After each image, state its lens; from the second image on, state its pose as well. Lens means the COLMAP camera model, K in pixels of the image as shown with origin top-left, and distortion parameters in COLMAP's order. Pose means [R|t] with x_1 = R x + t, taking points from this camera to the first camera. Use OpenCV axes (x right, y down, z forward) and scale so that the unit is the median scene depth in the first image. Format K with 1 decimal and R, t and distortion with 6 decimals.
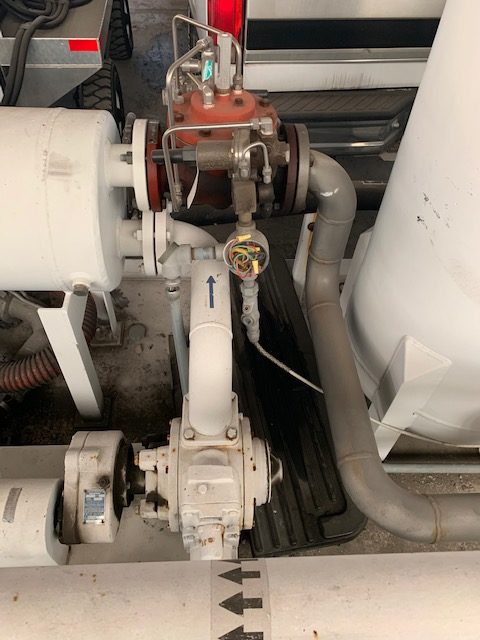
lens RADIAL K [[492.0, 0, 237.7], [0, 492.0, 318.3], [0, 0, 1]] dist [0.018481, -0.019785]
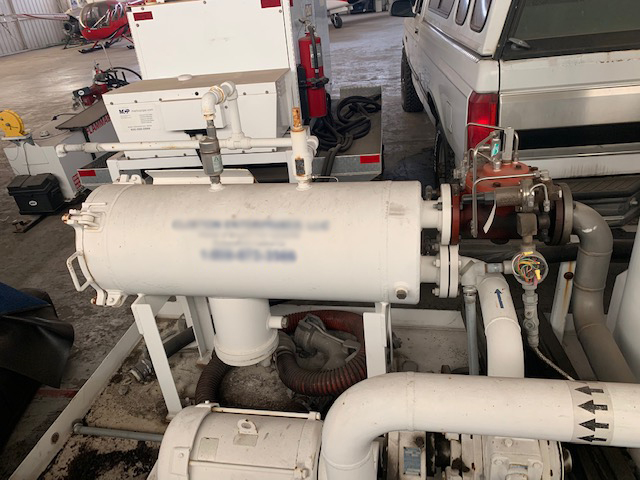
lens RADIAL K [[492.0, 0, 321.5], [0, 492.0, 238.1], [0, 0, 1]] dist [0.018481, -0.019785]
pose [[0.965719, -0.018652, -0.258919, -0.176898], [-0.078845, 0.929220, -0.361018, 0.323205], [0.247326, 0.369056, 0.895895, -0.377554]]
